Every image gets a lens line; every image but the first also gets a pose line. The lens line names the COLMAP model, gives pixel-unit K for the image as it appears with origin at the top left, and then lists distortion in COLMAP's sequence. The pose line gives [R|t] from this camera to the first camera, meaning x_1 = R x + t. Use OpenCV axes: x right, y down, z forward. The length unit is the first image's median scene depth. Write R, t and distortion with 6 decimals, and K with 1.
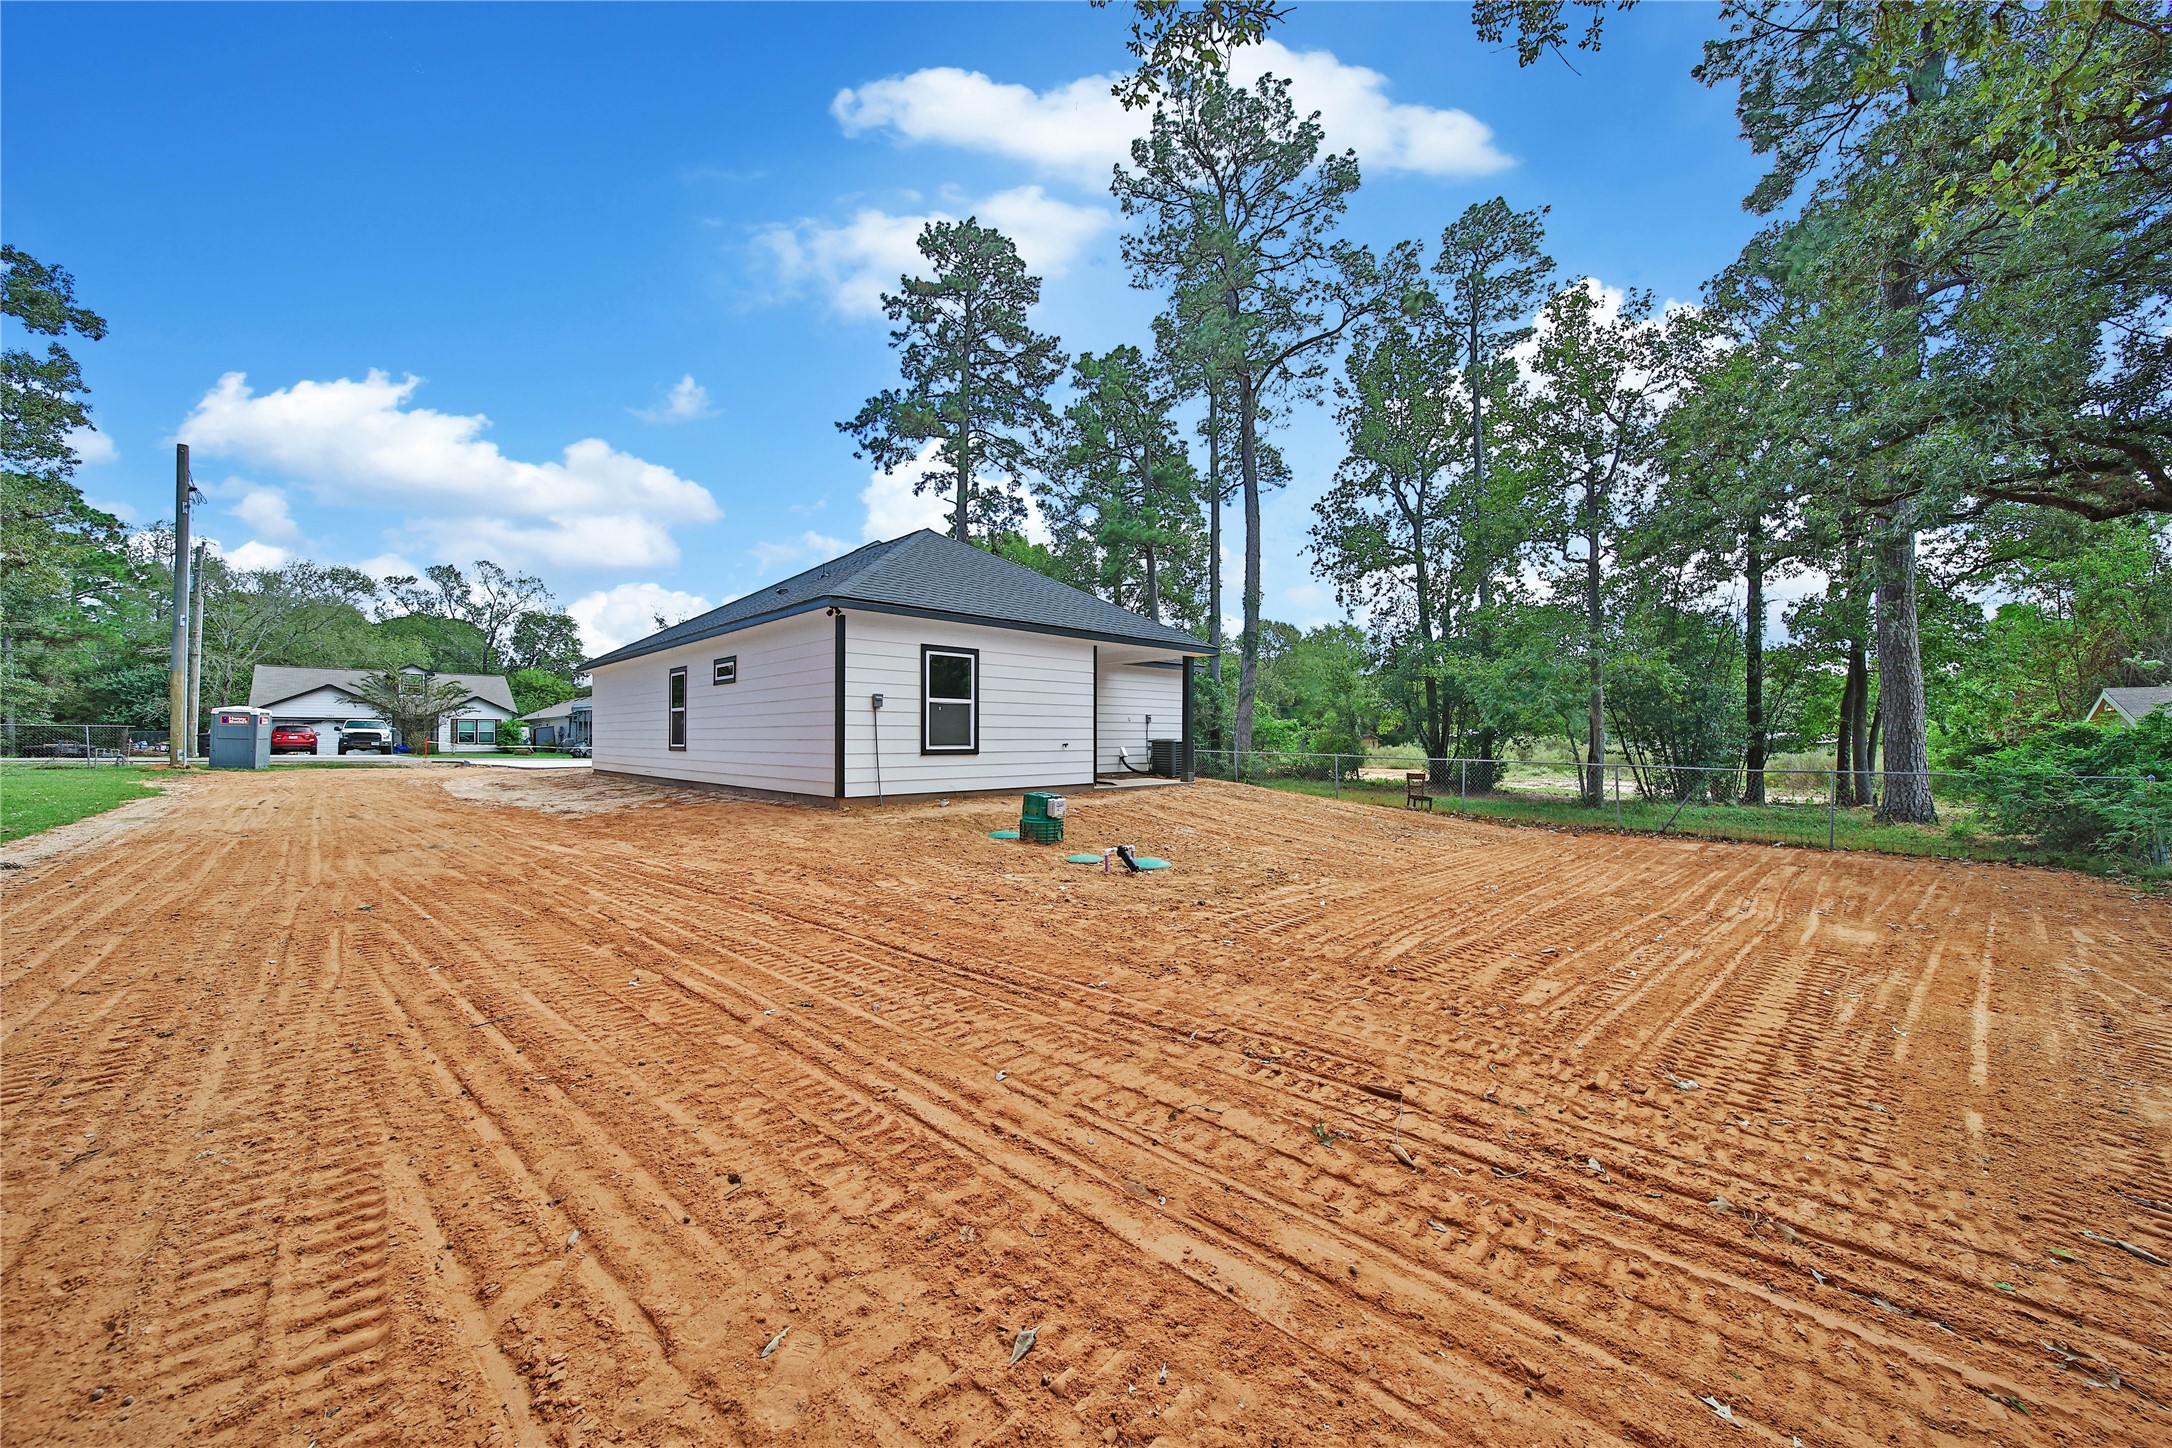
lens RADIAL K [[775.7, 0, 1081.2], [0, 775.7, 736.1], [0, 0, 1]] dist [0.000361, -0.001730]
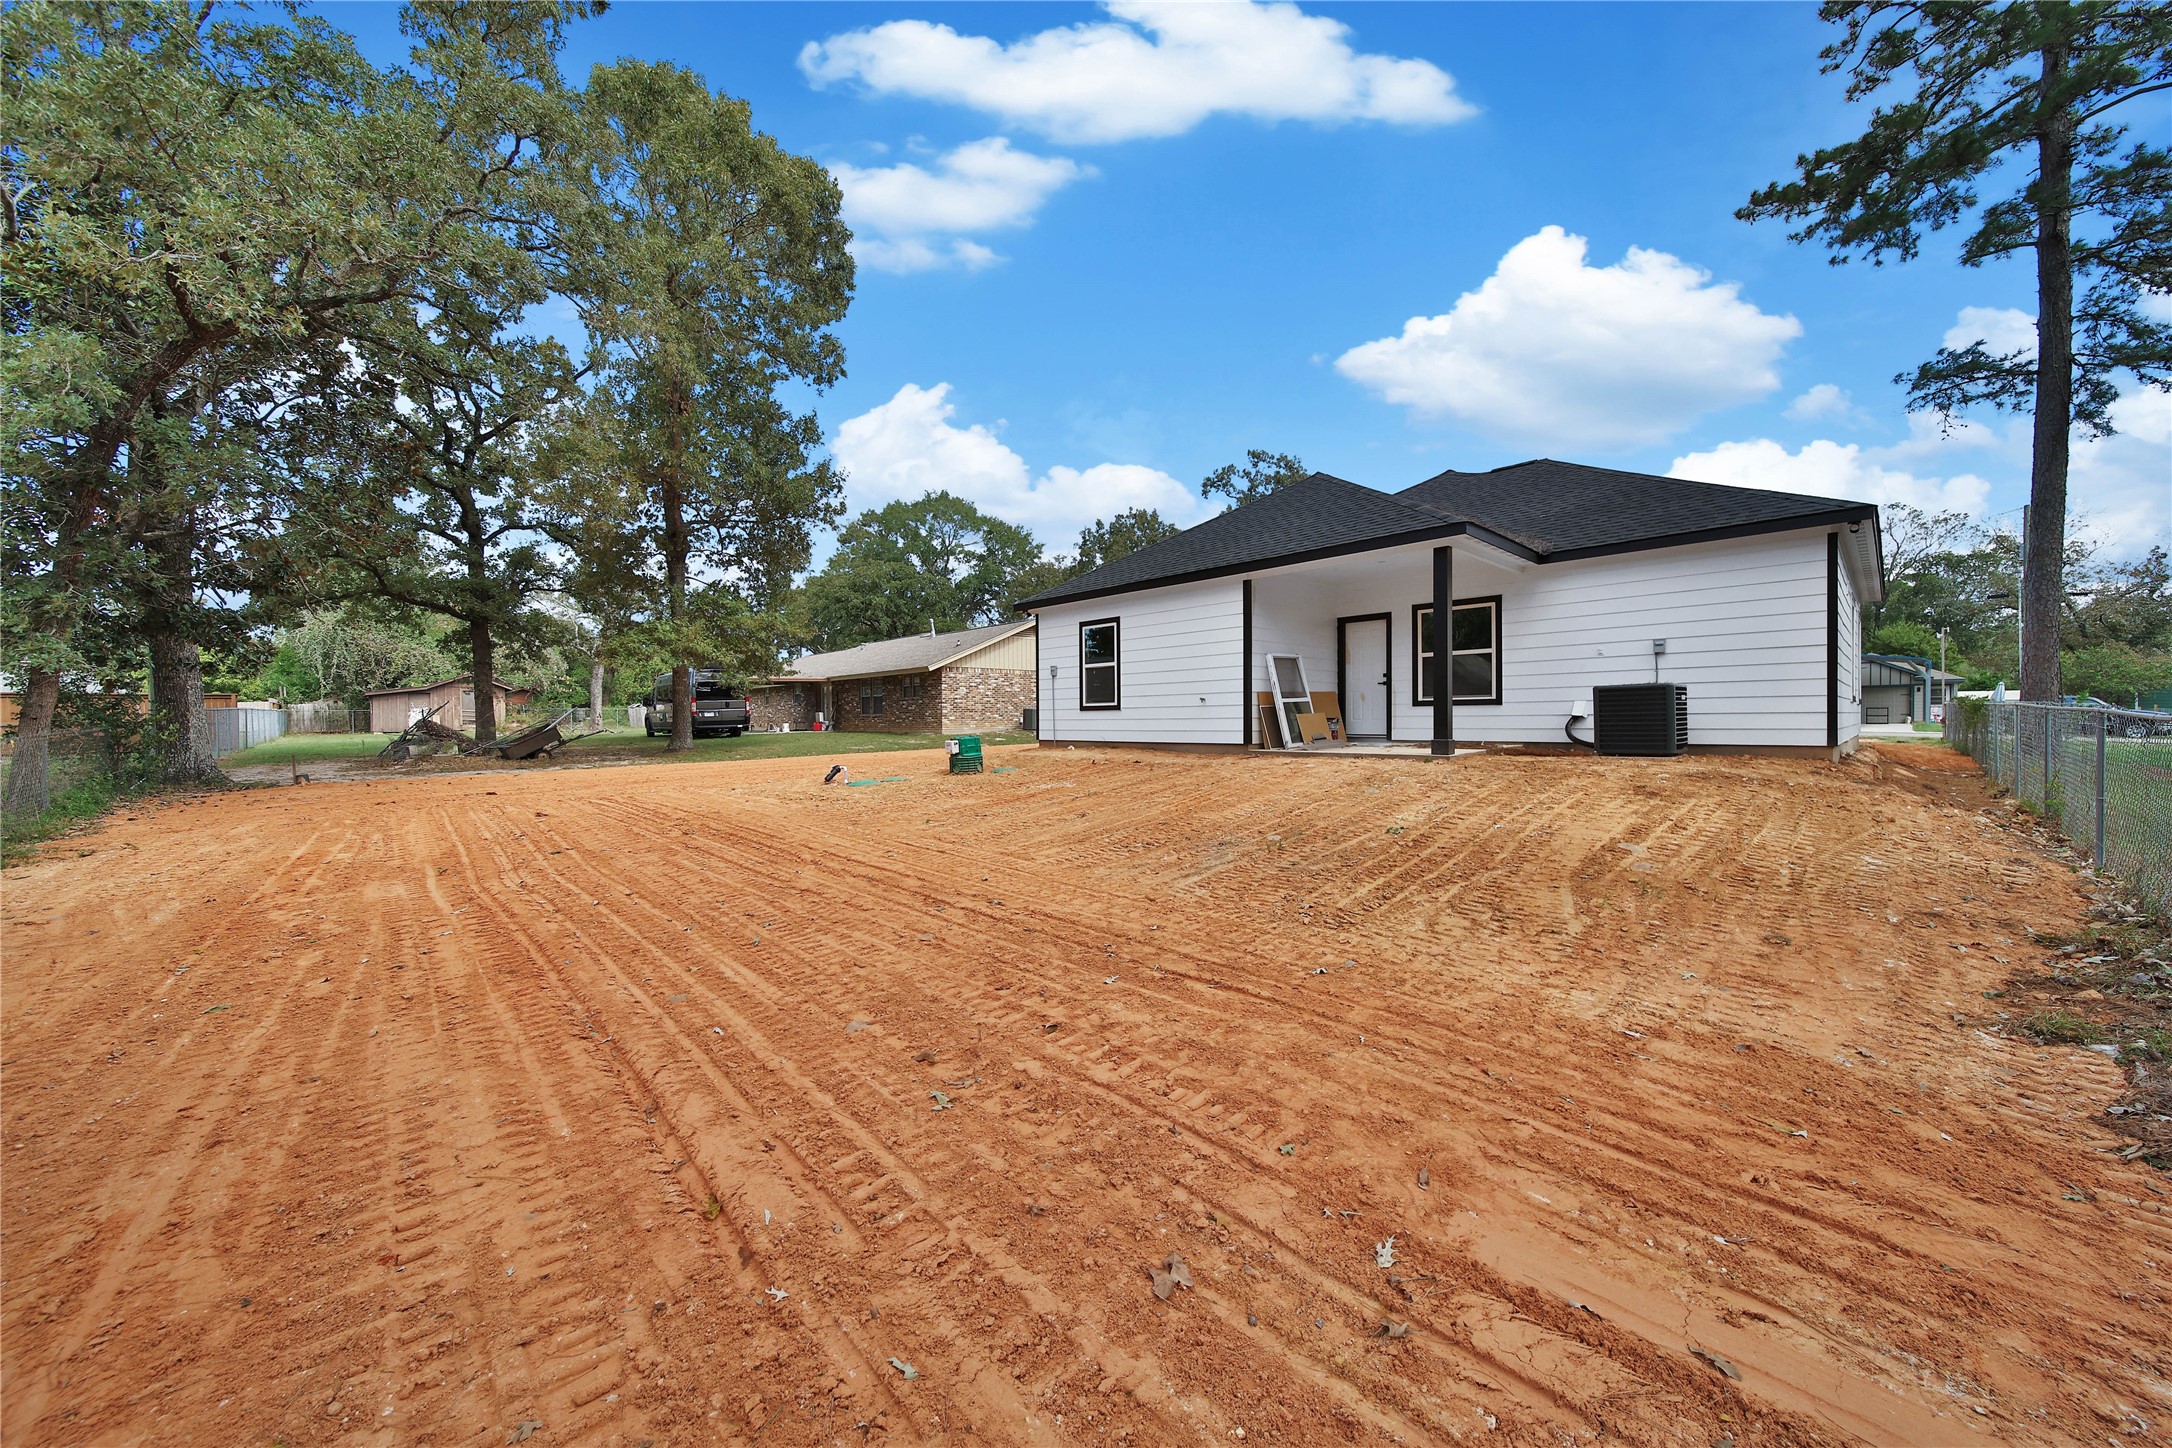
lens RADIAL K [[801.1, 0, 1081.8], [0, 801.1, 739.3], [0, 0, 1]] dist [-0.009700, -0.000018]
pose [[-0.042929, 0.021922, -0.998838, 1.061124], [0.011499, 0.999704, 0.021446, 0.041809], [0.999012, -0.010565, -0.043168, 1.020374]]
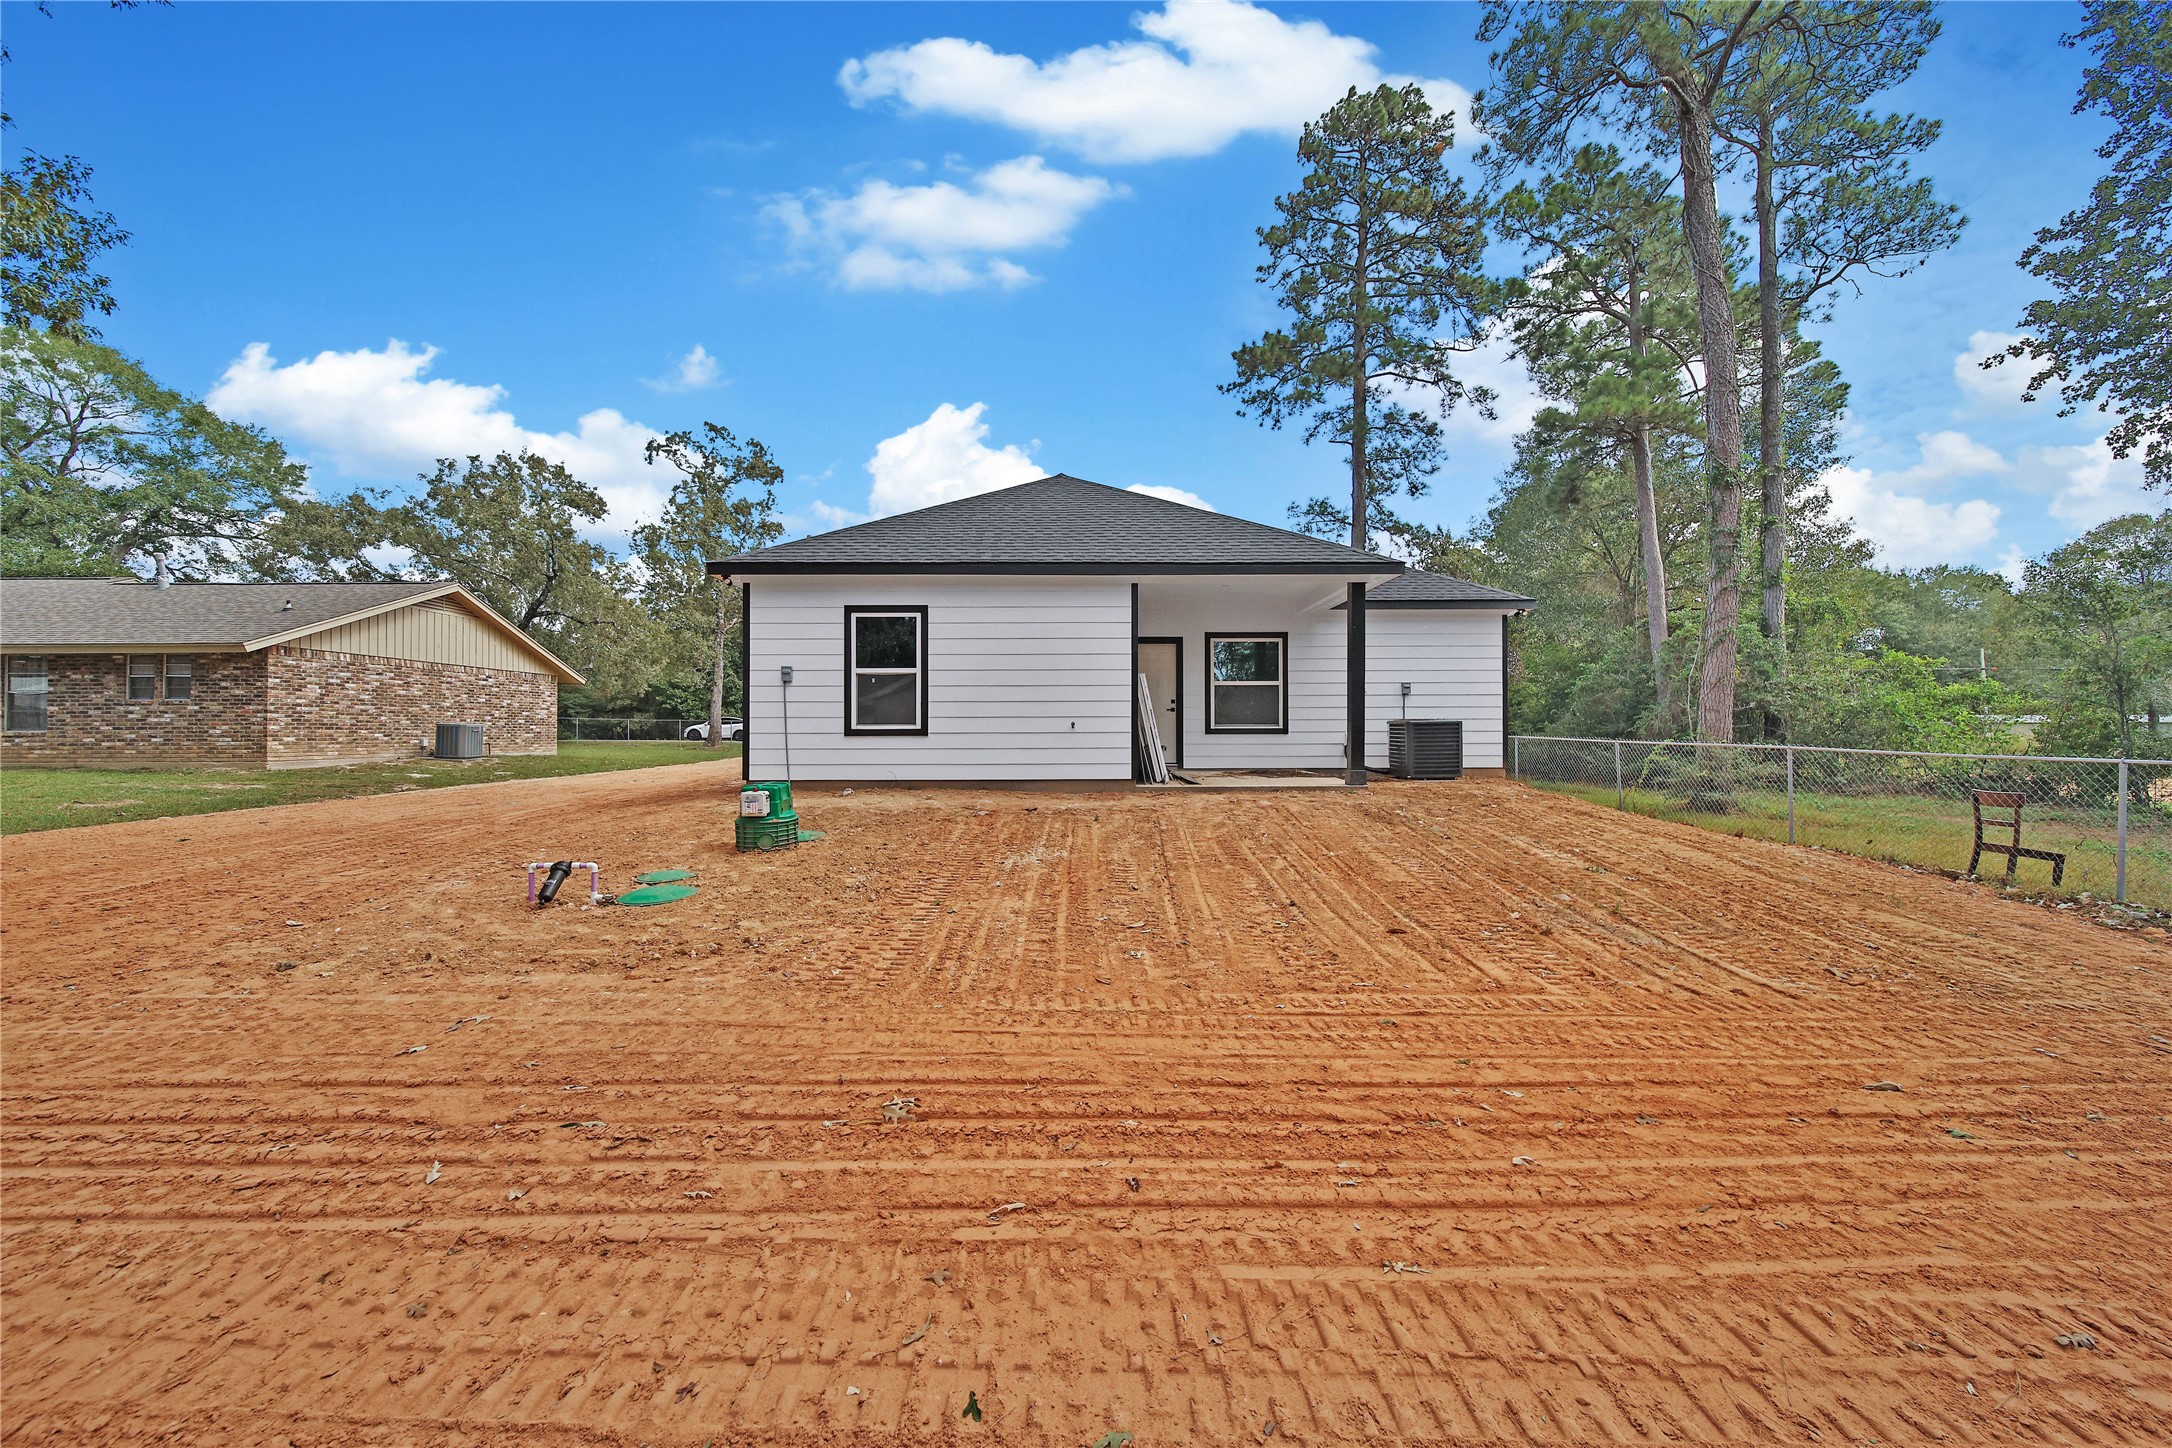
lens RADIAL K [[775.7, 0, 1081.2], [0, 775.7, 736.1], [0, 0, 1]] dist [0.000361, -0.001730]
pose [[0.724365, 0.000301, -0.689417, 0.554738], [0.006682, 0.999950, 0.007457, 0.019691], [0.689384, -0.010008, 0.724327, 0.538450]]
